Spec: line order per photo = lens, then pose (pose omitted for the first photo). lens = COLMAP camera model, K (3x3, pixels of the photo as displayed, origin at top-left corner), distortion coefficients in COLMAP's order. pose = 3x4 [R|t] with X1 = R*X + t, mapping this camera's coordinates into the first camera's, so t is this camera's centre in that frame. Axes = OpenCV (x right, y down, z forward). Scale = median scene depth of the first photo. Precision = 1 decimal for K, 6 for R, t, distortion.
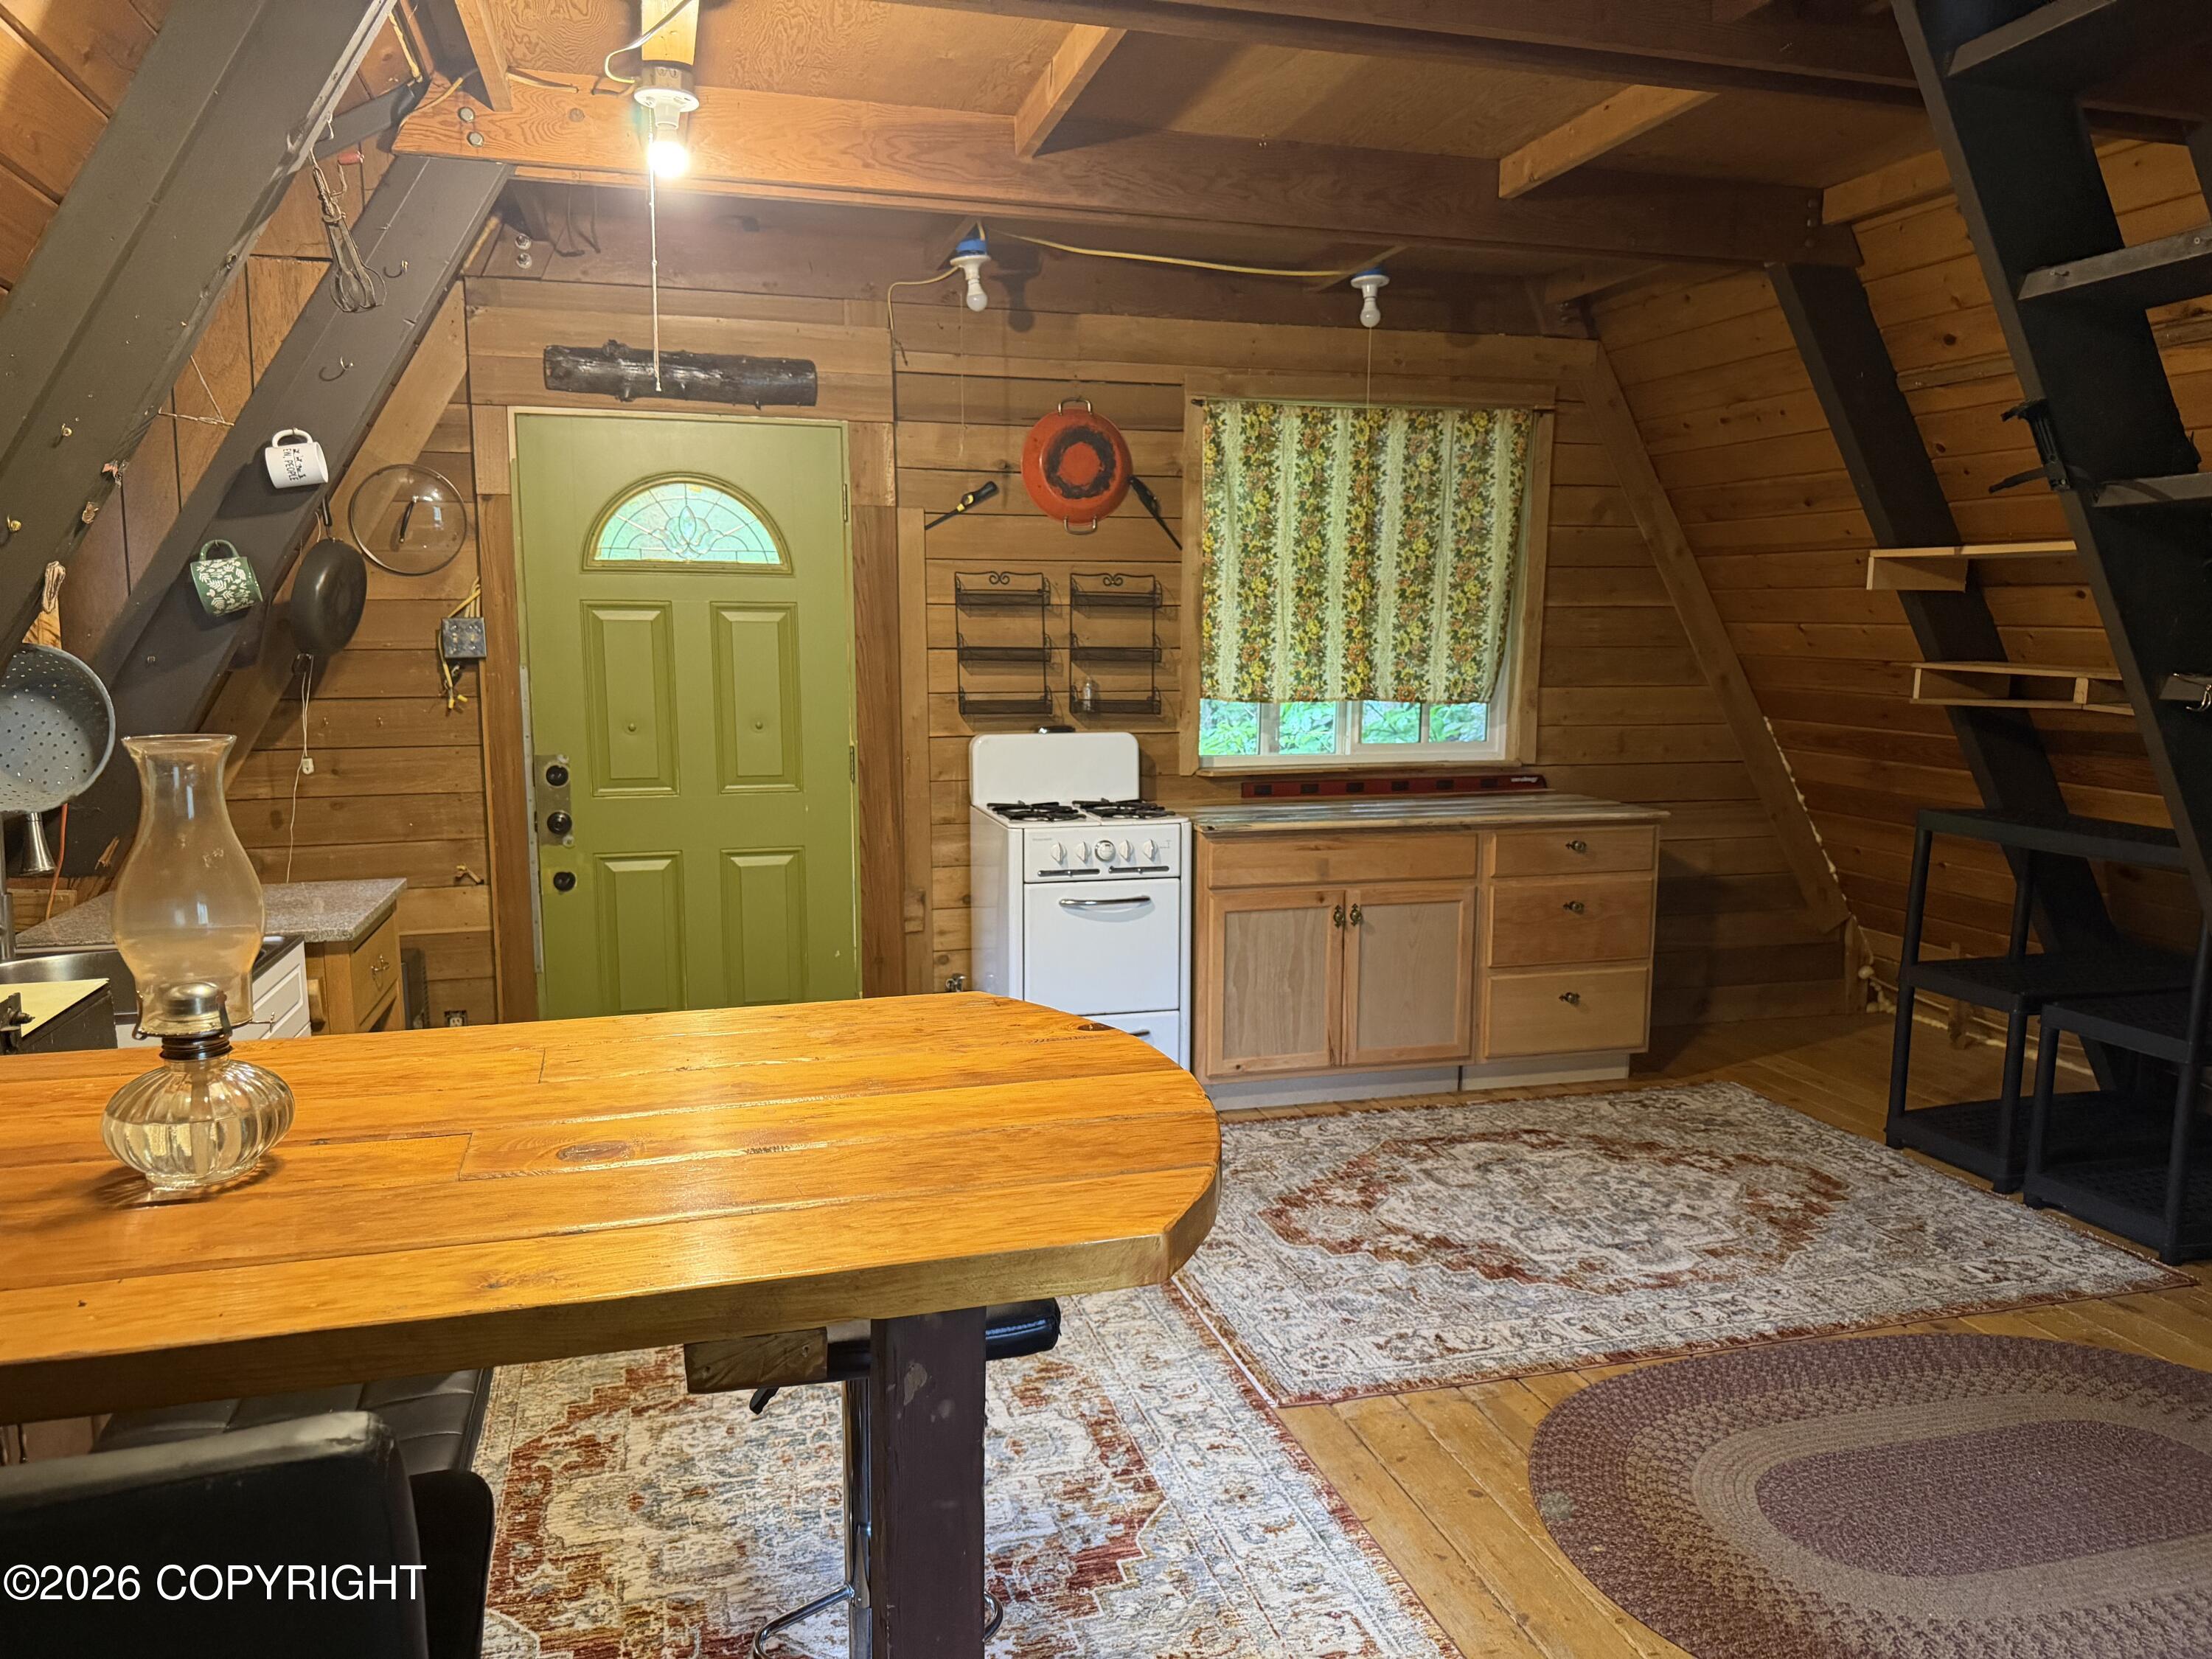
lens RADIAL K [[1571.3, 0, 1107.8], [0, 1571.3, 836.3], [0, 0, 1]] dist [-0.010990, -0.002769]
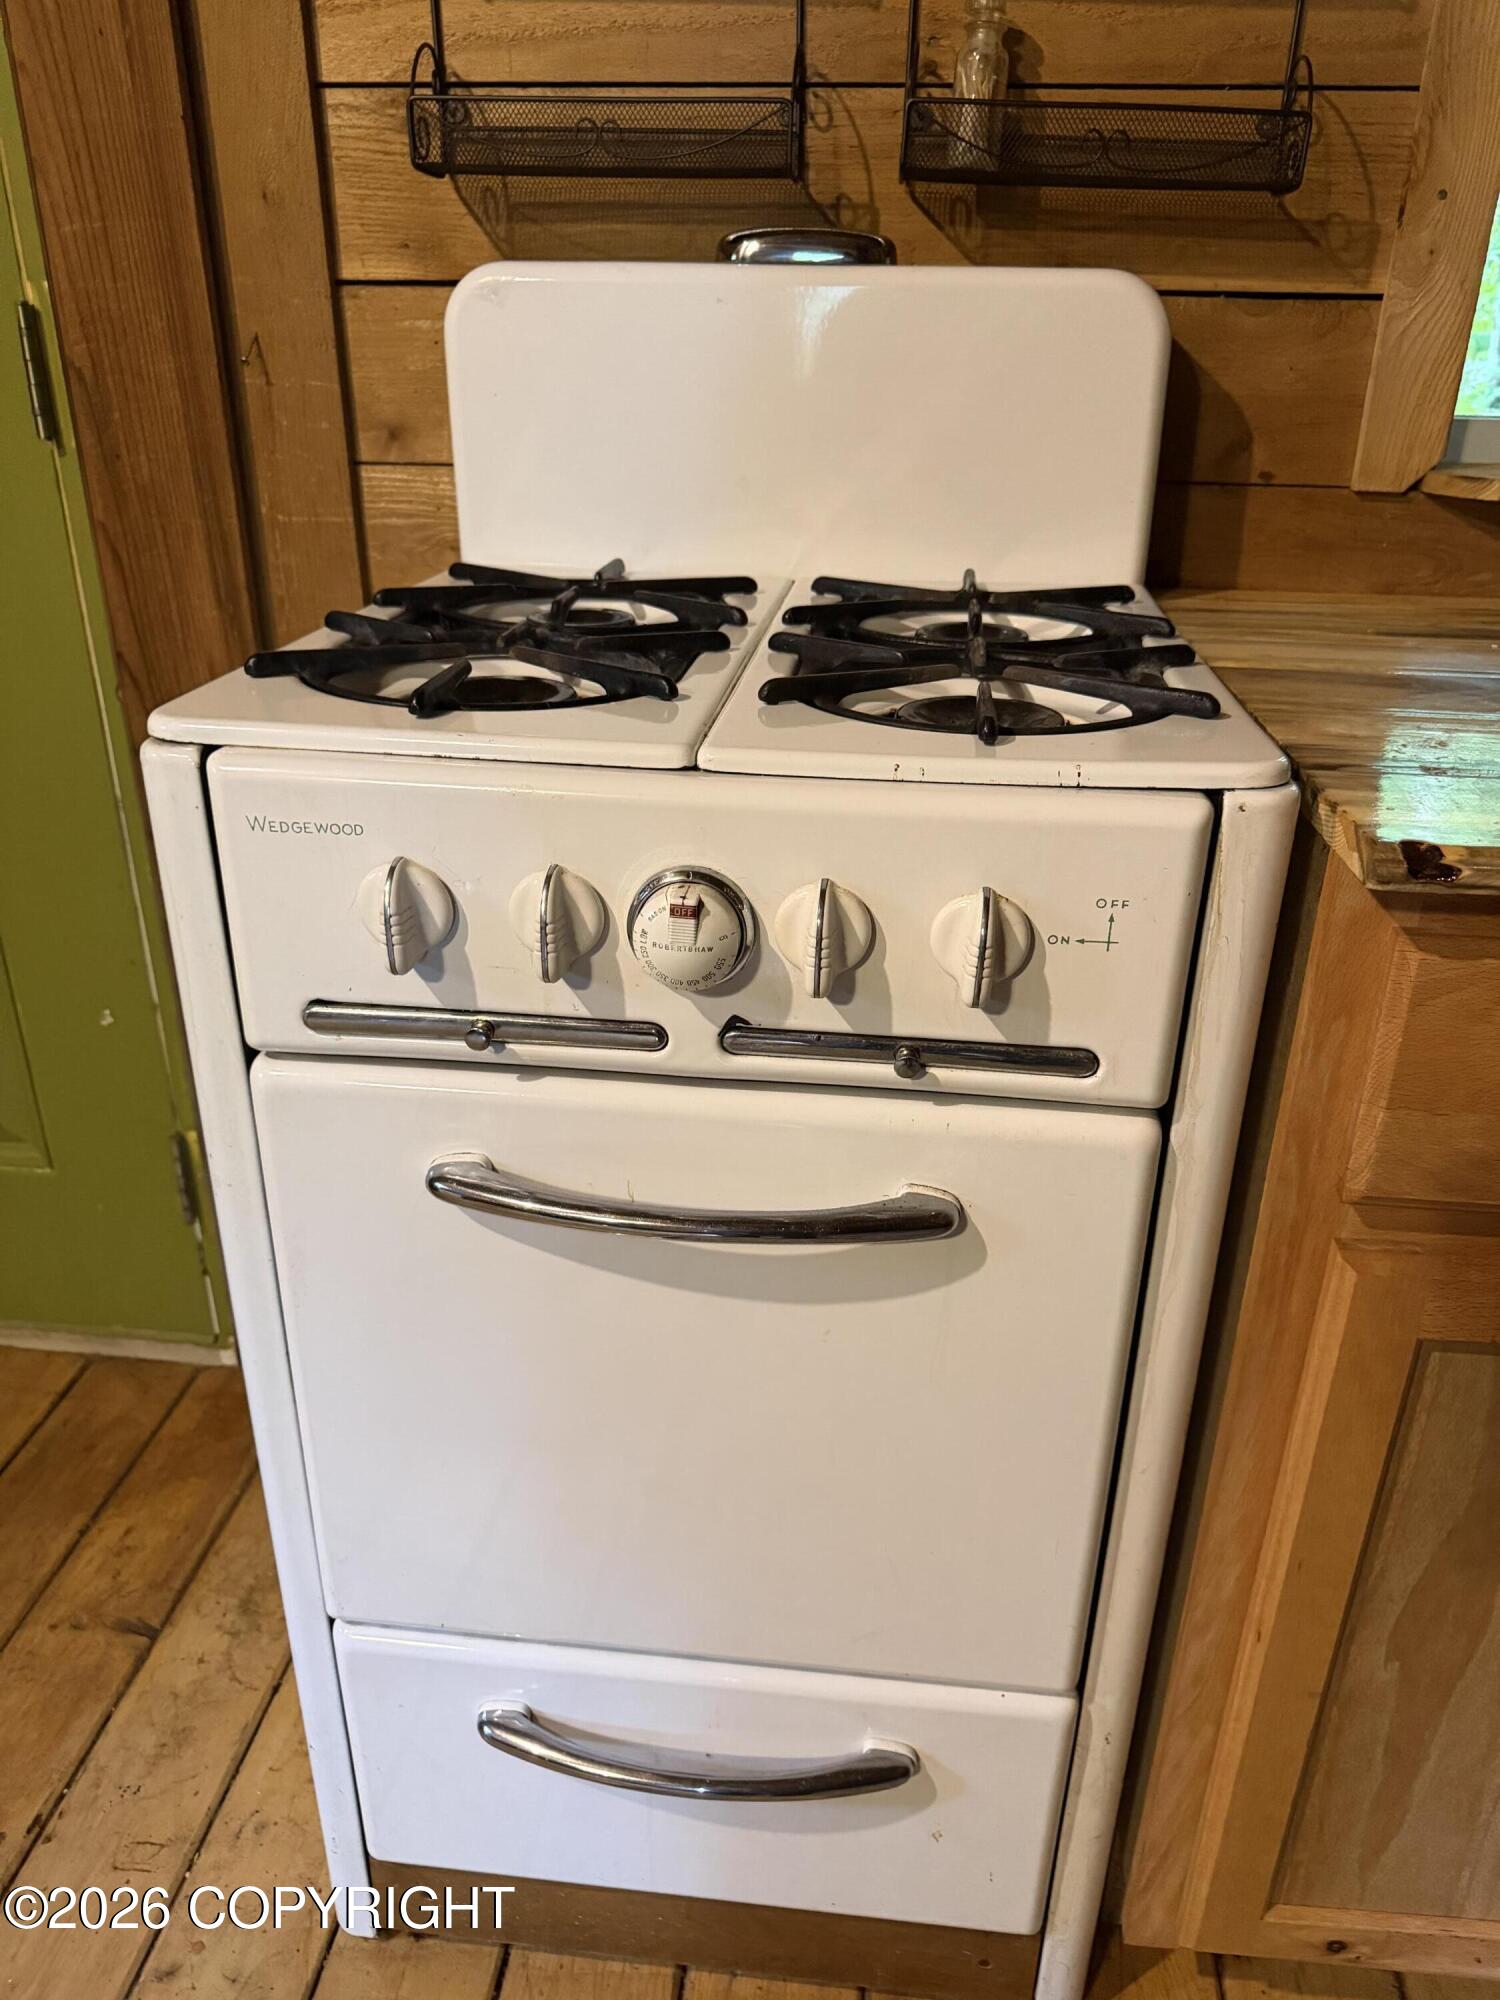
lens RADIAL K [[1420.7, 0, 762.9], [0, 1420.7, 996.7], [0, 0, 1]] dist [-0.010990, -0.002769]
pose [[0.927802, 0.170592, -0.331785, 0.054982], [-0.065593, 0.950070, 0.305066, -0.028982], [0.367260, -0.261278, 0.892667, 0.867137]]
